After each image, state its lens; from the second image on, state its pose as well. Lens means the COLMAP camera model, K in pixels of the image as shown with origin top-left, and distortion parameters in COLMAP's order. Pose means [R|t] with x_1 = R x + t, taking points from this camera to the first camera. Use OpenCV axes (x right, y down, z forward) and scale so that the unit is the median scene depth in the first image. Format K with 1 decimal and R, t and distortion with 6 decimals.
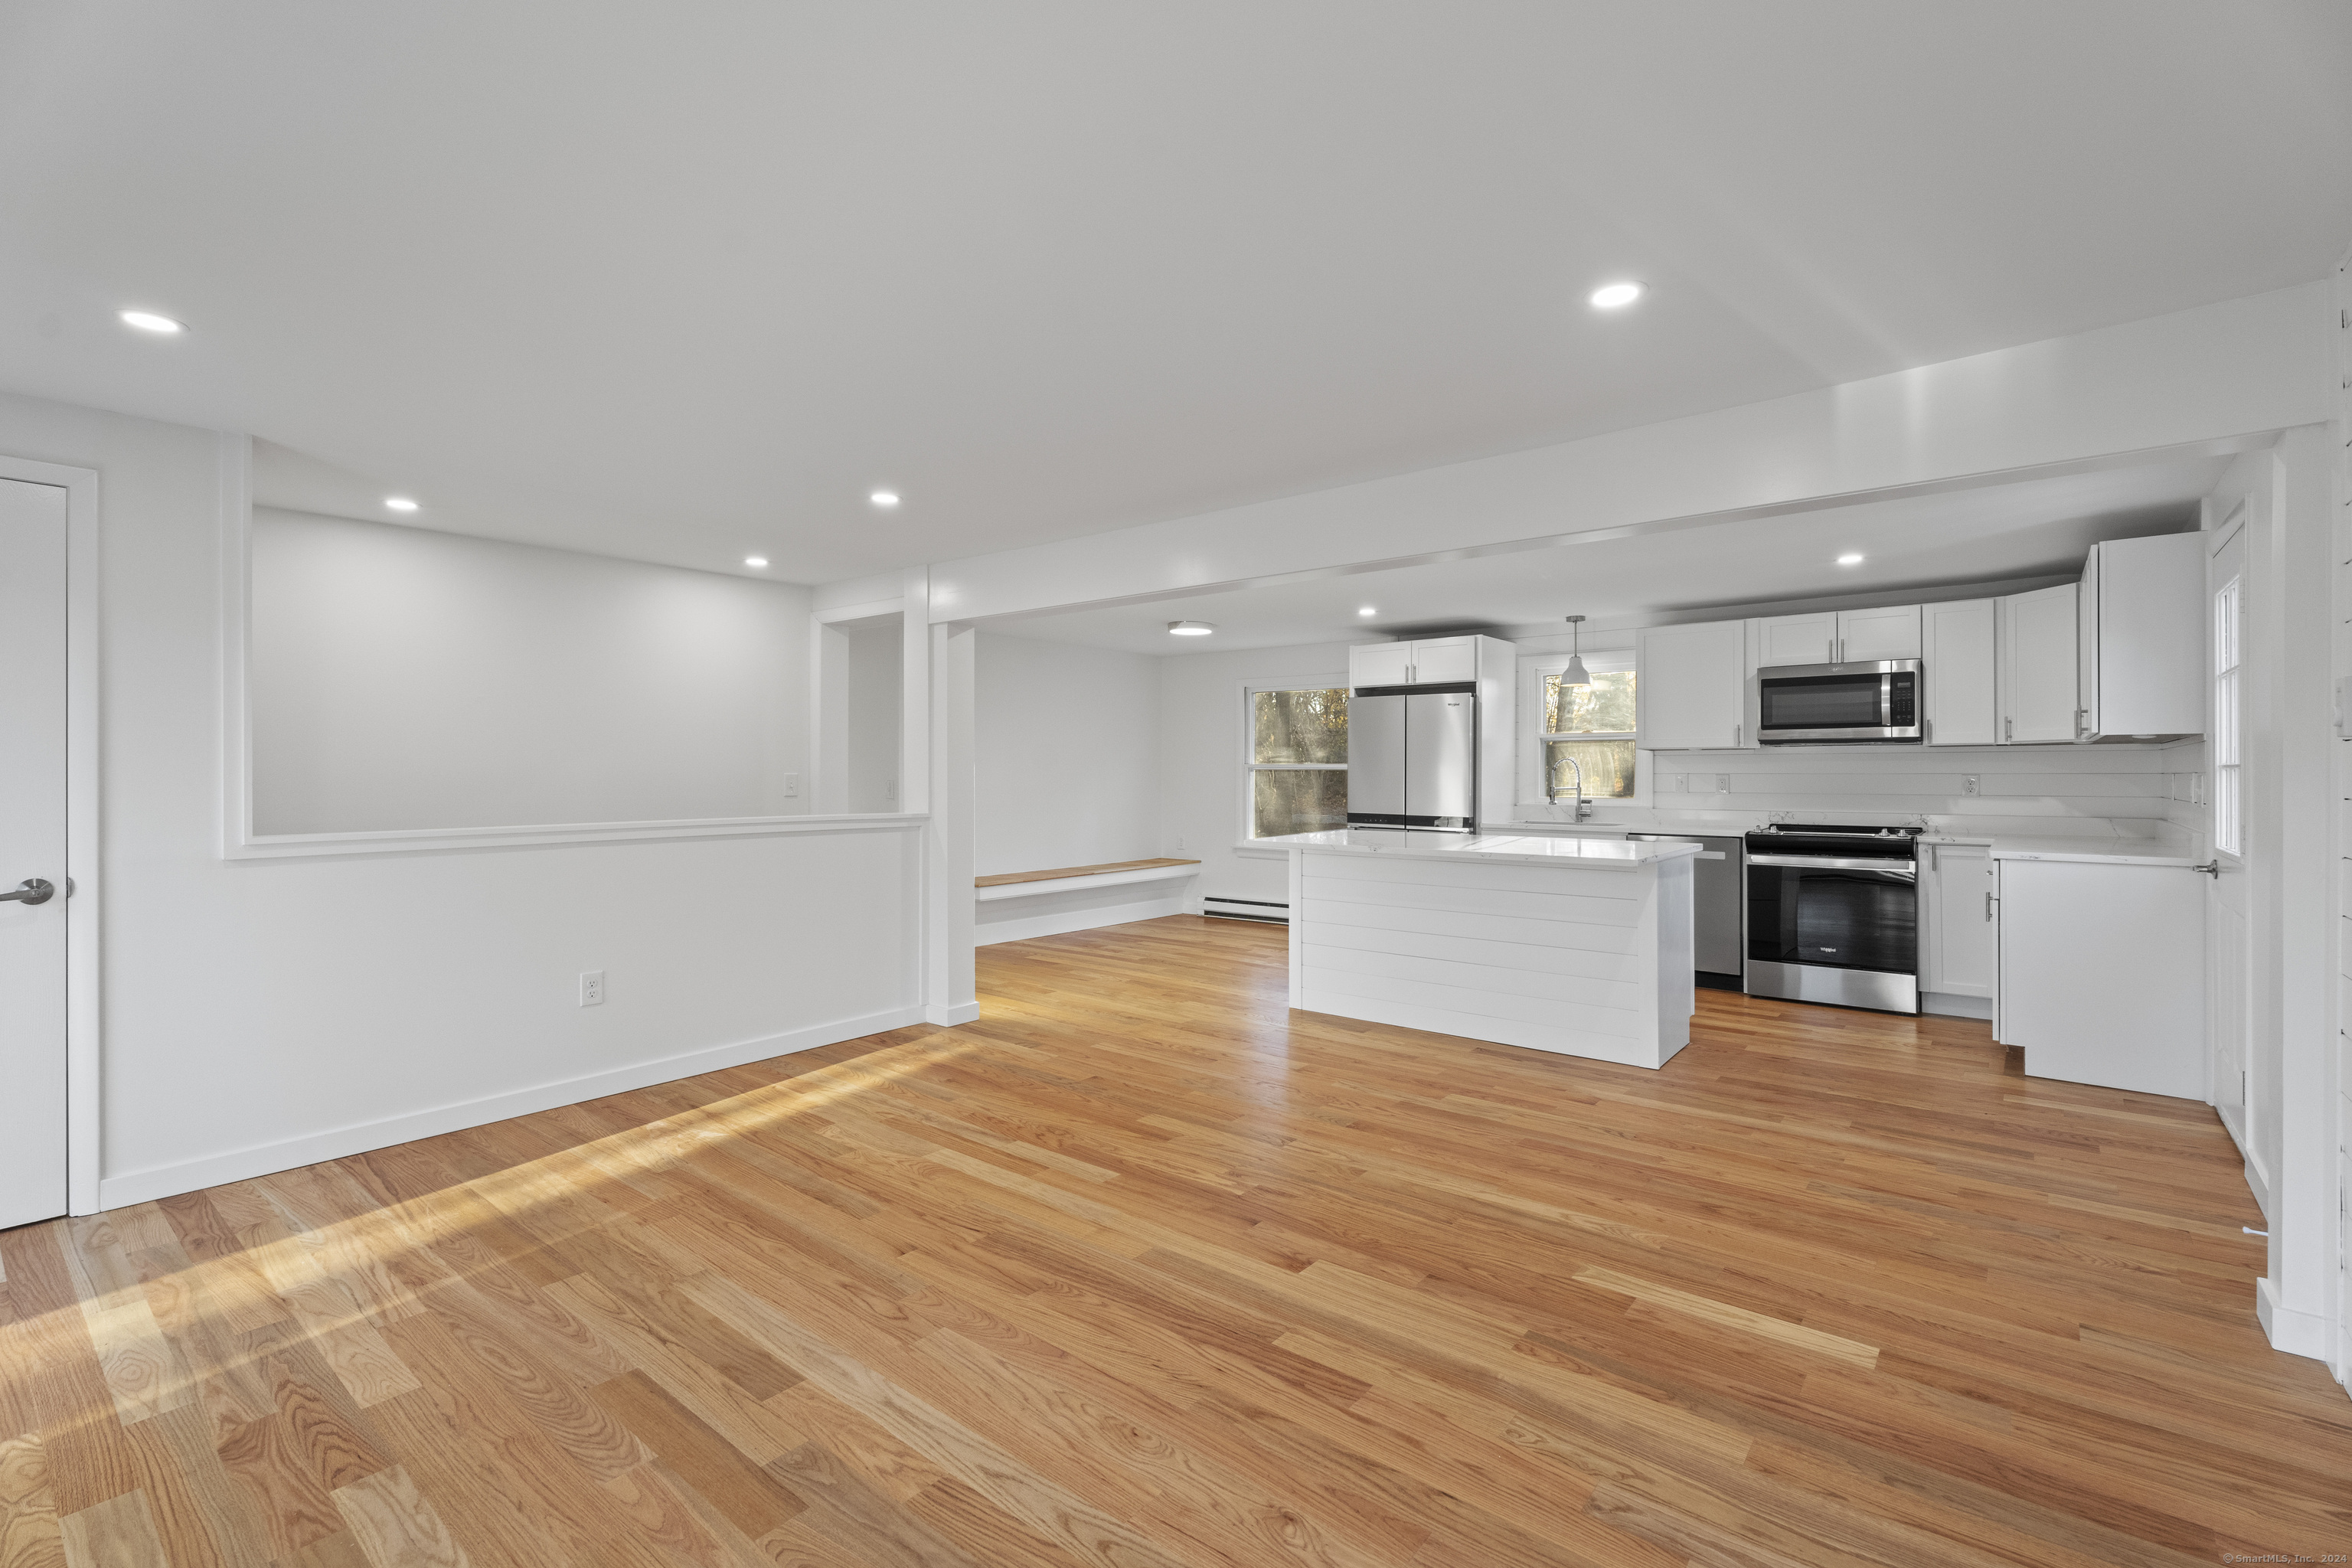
lens RADIAL K [[1042.7, 0, 1168.0], [0, 1042.7, 768.4], [0, 0, 1]] dist [0.001300, 0.000480]
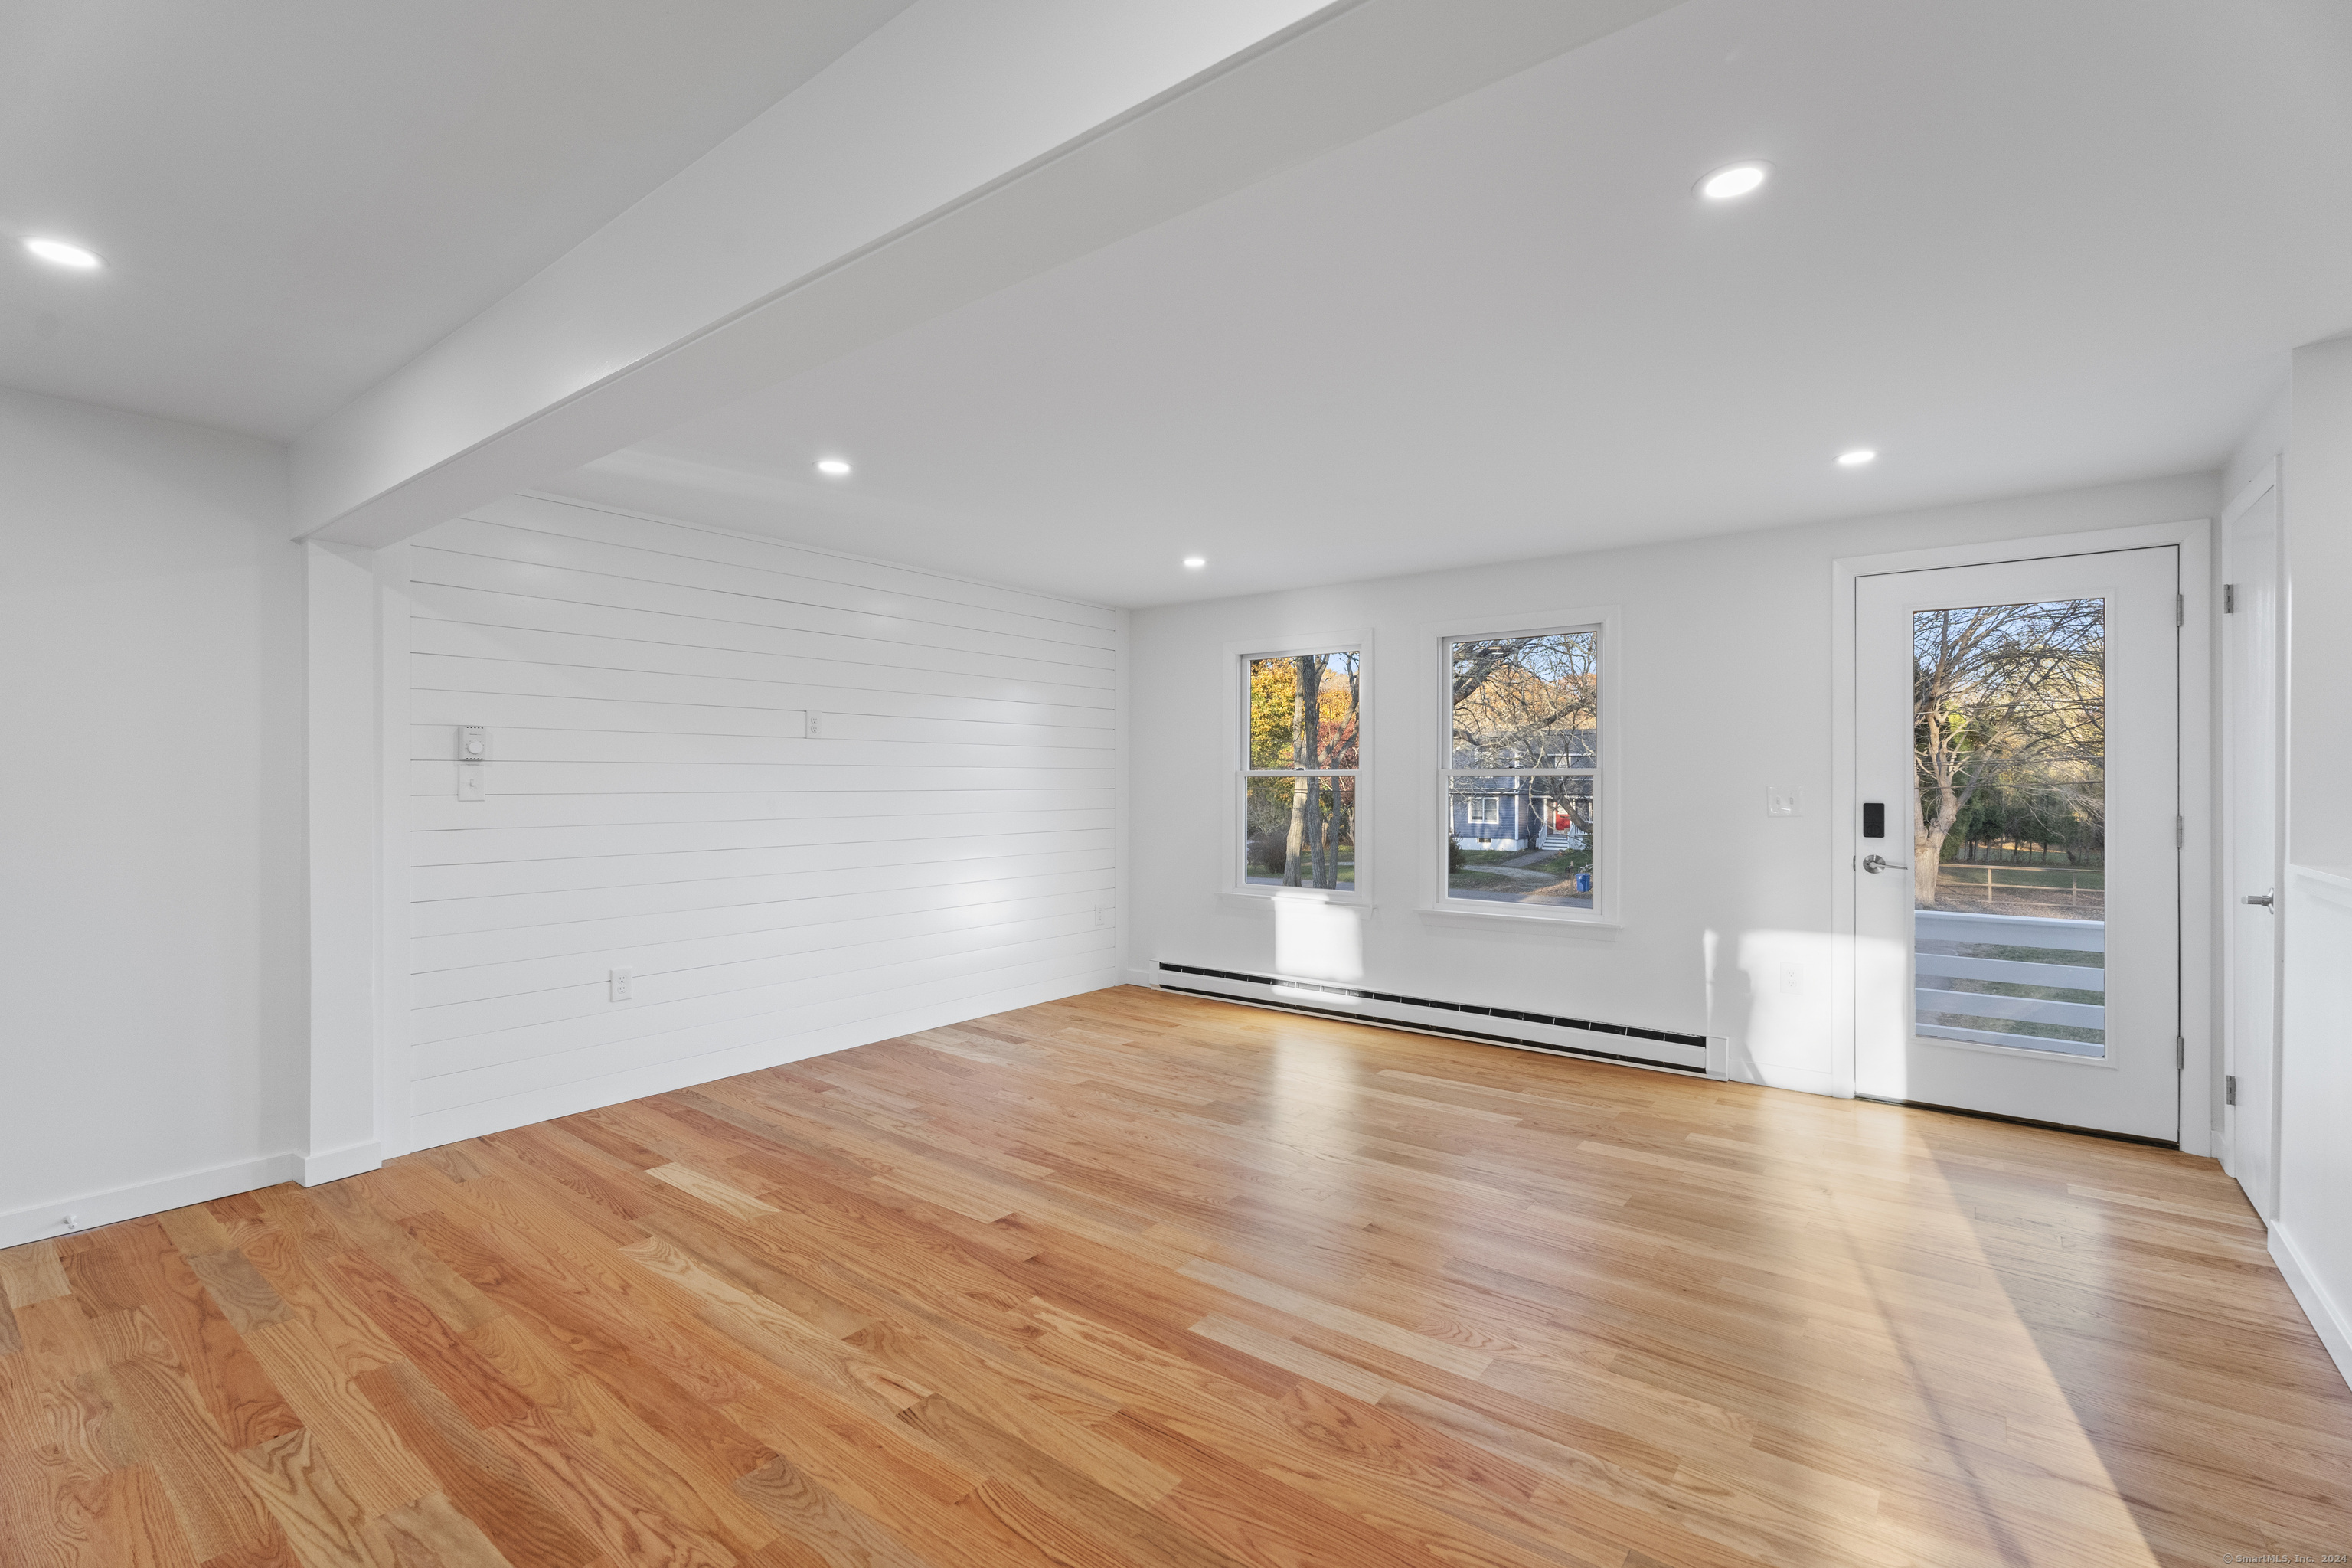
lens RADIAL K [[1040.0, 0, 1167.9], [0, 1040.0, 785.1], [0, 0, 1]] dist [0.001266, -0.000312]
pose [[-0.999641, -0.000672, -0.026794, -0.009000], [-0.000707, 0.999999, 0.001284, 0.005282], [0.026793, 0.001303, -0.999640, 1.303085]]
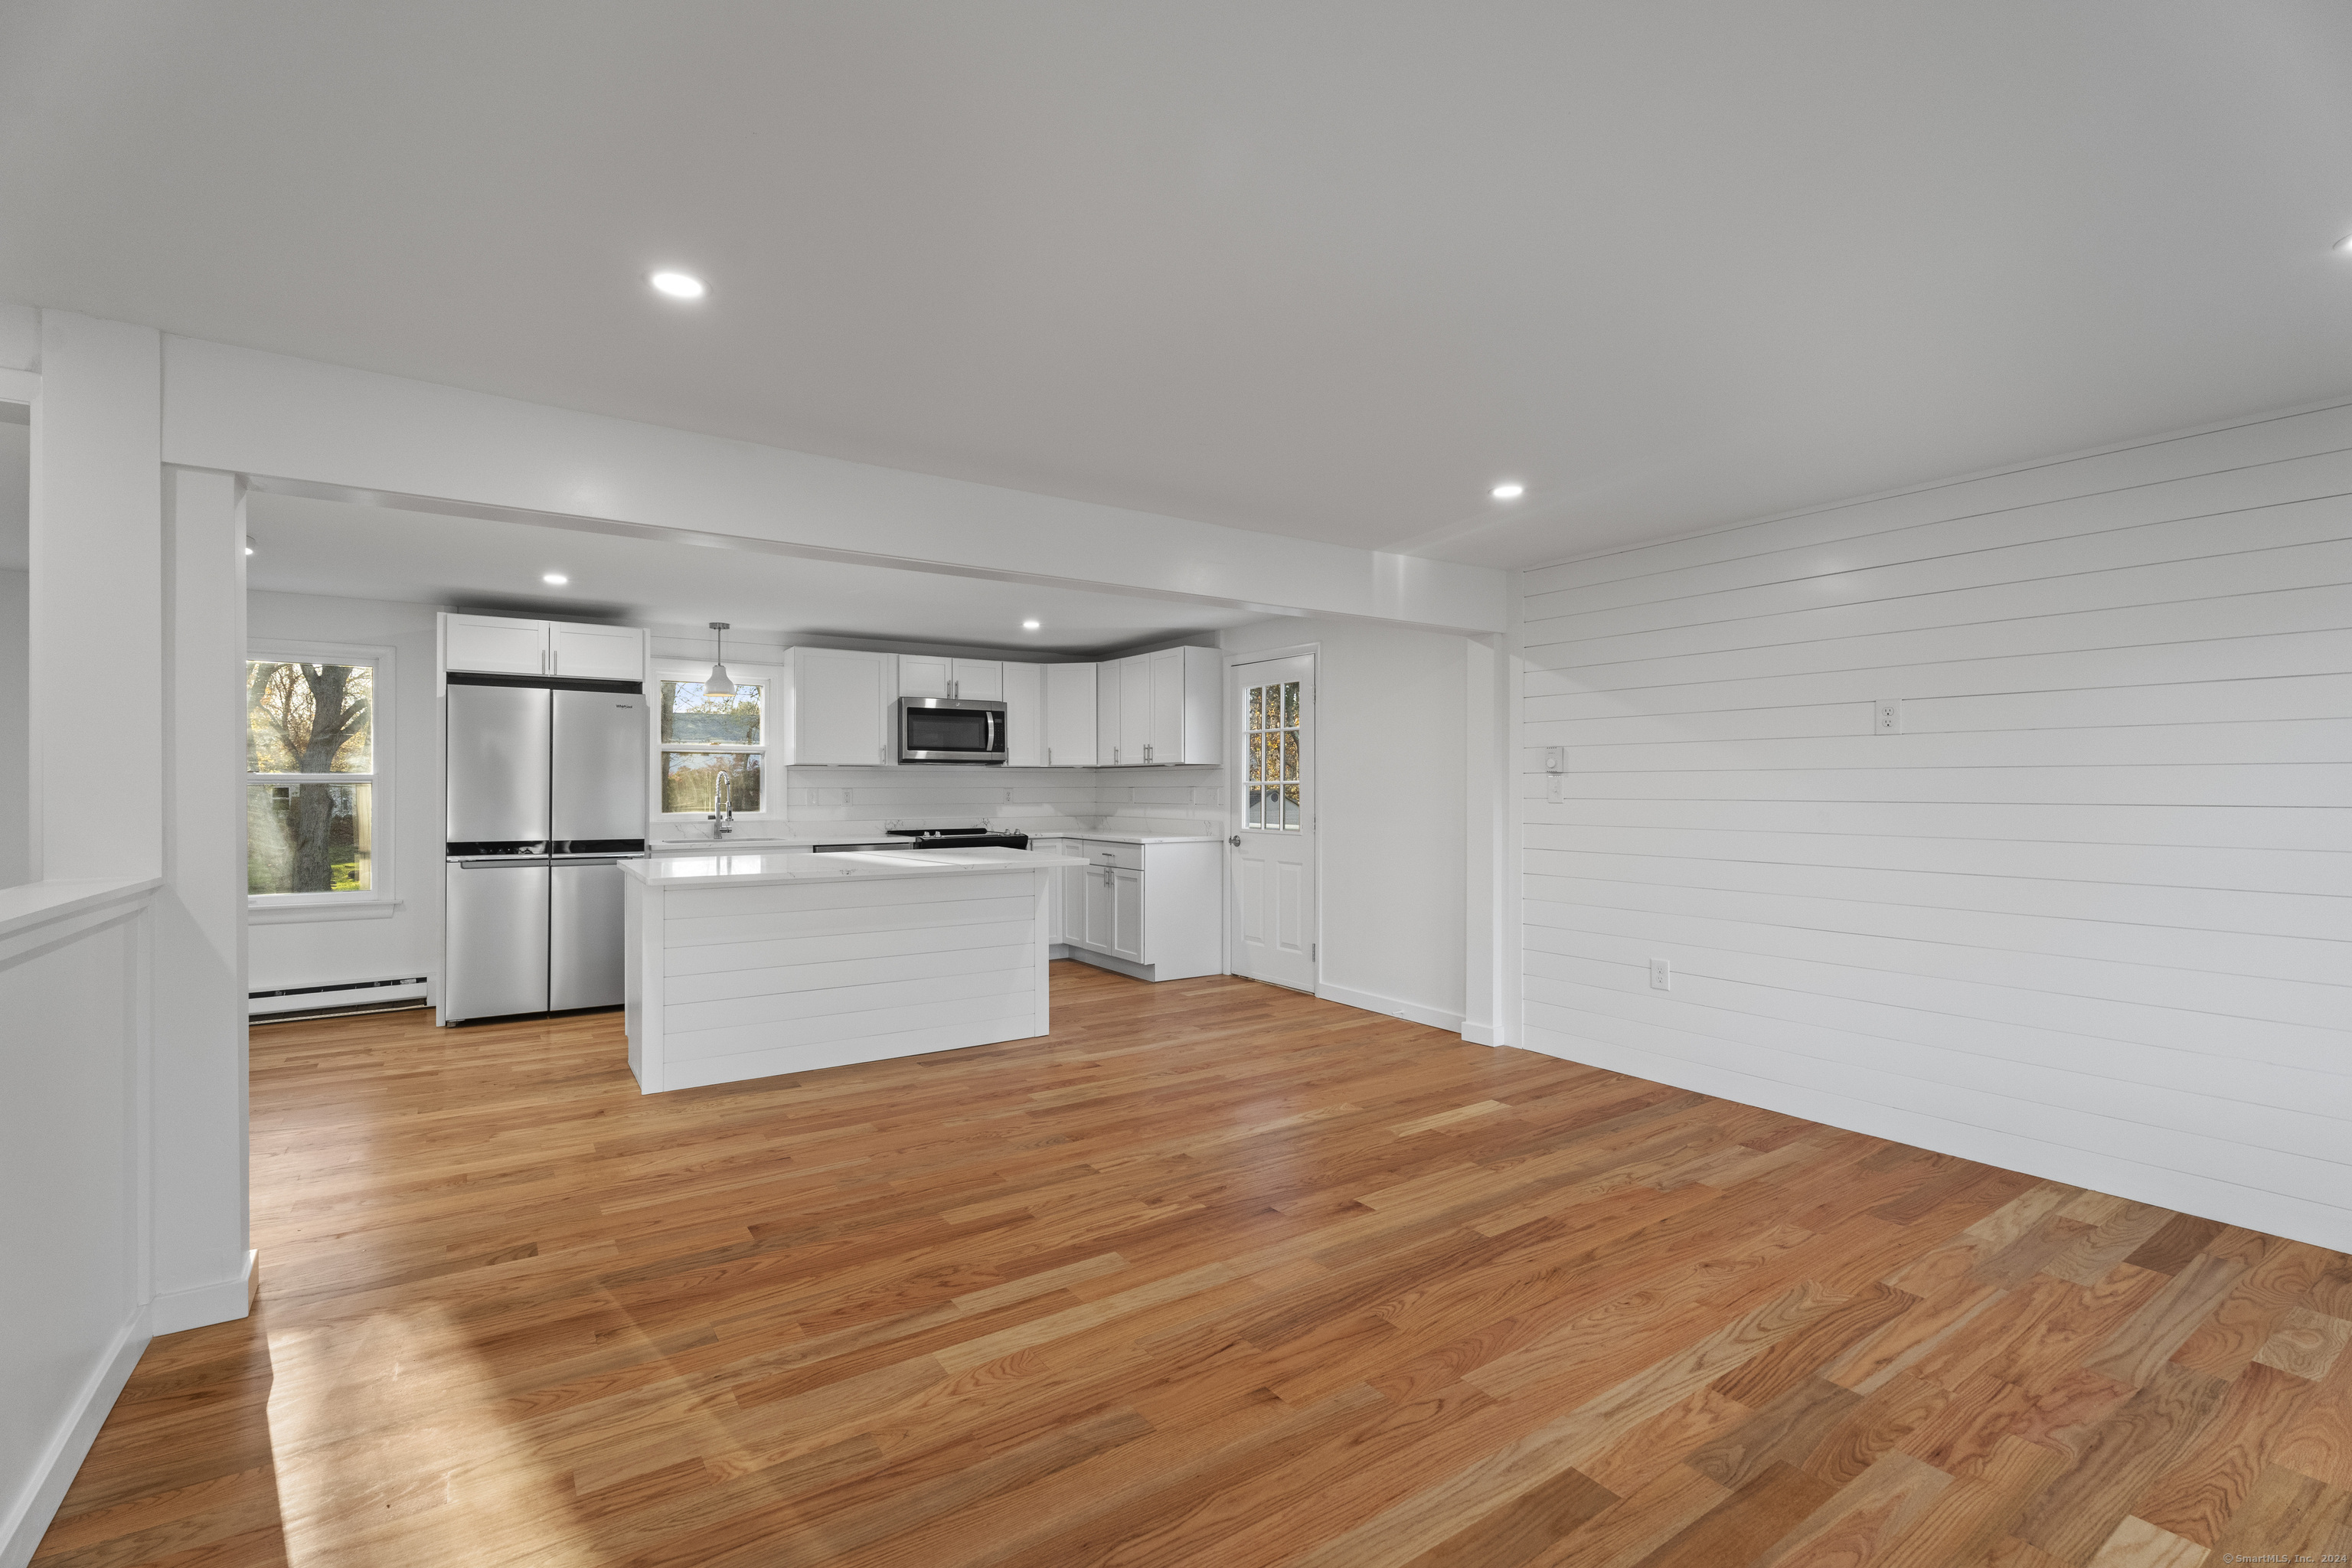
lens RADIAL K [[1040.0, 0, 1167.9], [0, 1040.0, 785.1], [0, 0, 1]] dist [0.001266, -0.000312]
pose [[0.283516, 0.002012, 0.958965, -0.646953], [-0.003174, 0.999994, -0.001160, 0.003460], [-0.958962, -0.002715, 0.283520, 0.539864]]
